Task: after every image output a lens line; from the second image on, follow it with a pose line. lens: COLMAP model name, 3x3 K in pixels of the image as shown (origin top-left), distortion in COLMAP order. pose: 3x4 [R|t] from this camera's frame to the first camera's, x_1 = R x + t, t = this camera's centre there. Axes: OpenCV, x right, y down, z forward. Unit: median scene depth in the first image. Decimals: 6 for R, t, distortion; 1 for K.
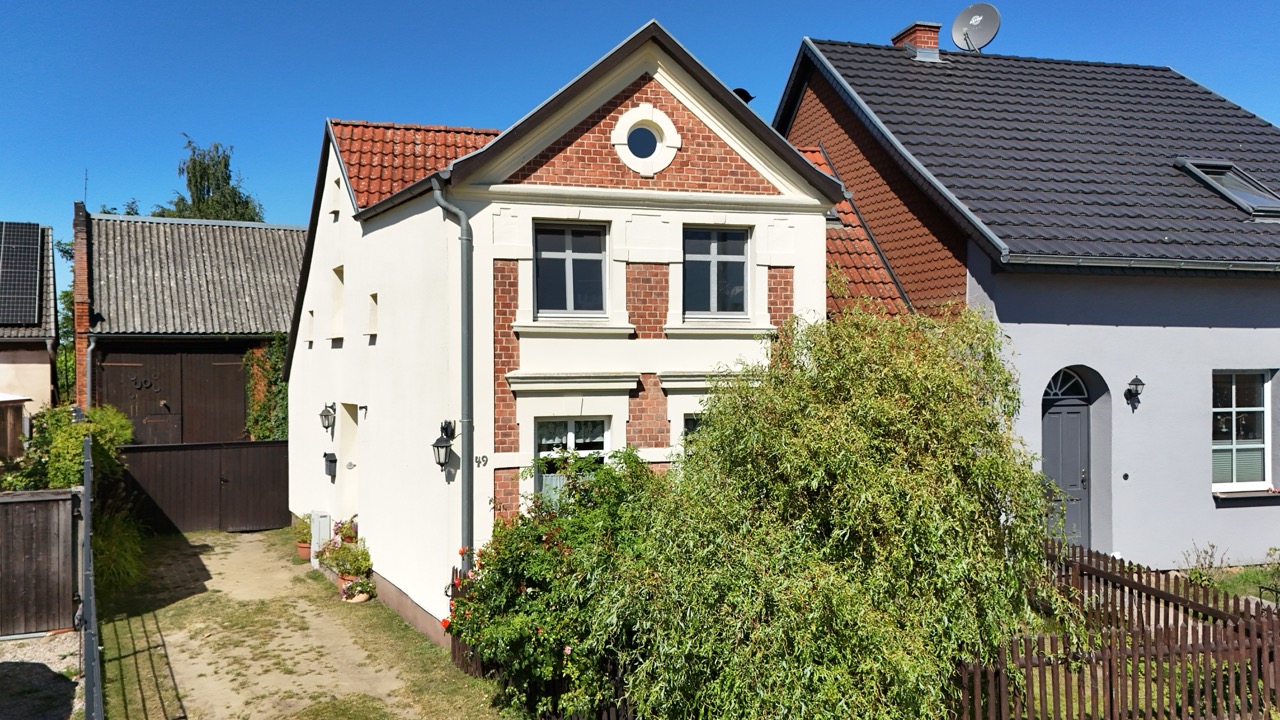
lens RADIAL K [[941.4, 0, 647.5], [0, 941.4, 362.4], [0, 0, 1]] dist [0.067236, -0.058042]
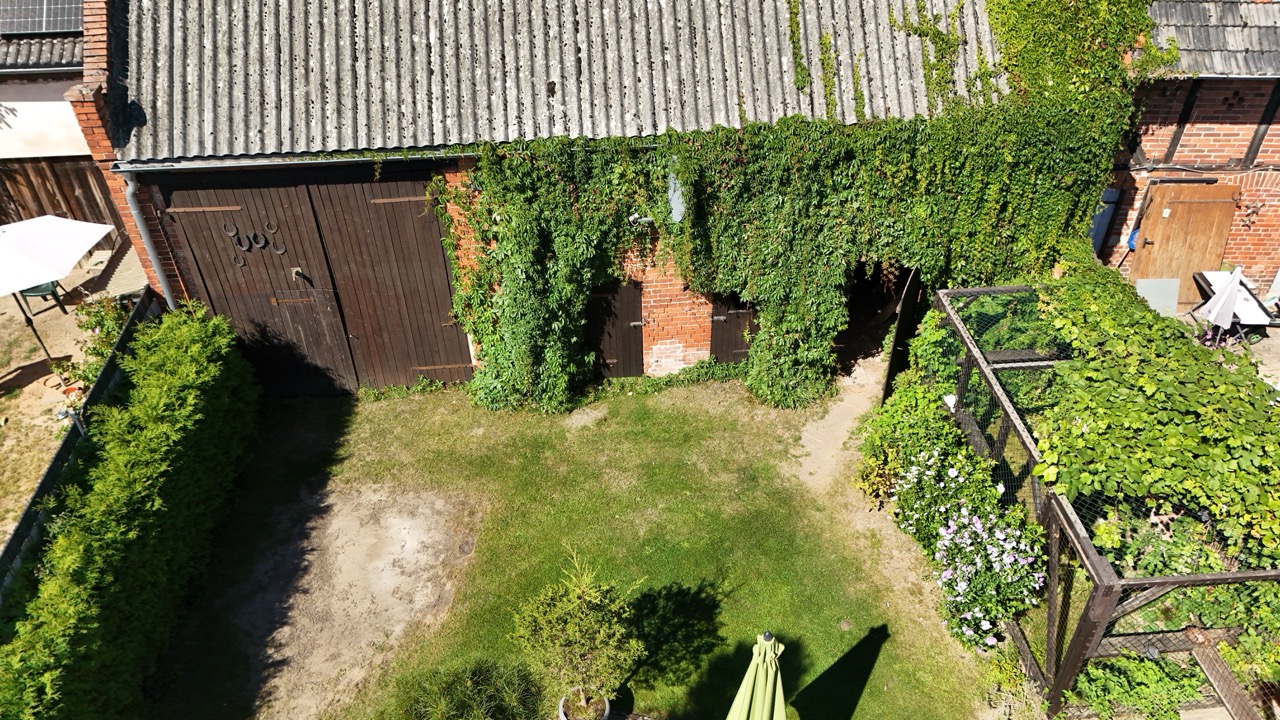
lens RADIAL K [[941.4, 0, 647.5], [0, 941.4, 362.4], [0, 0, 1]] dist [0.067236, -0.058042]
pose [[0.896366, 0.276458, -0.346553, -0.143701], [0.005265, 0.775038, 0.631893, -0.238383], [0.443284, -0.568232, 0.693262, 0.685885]]
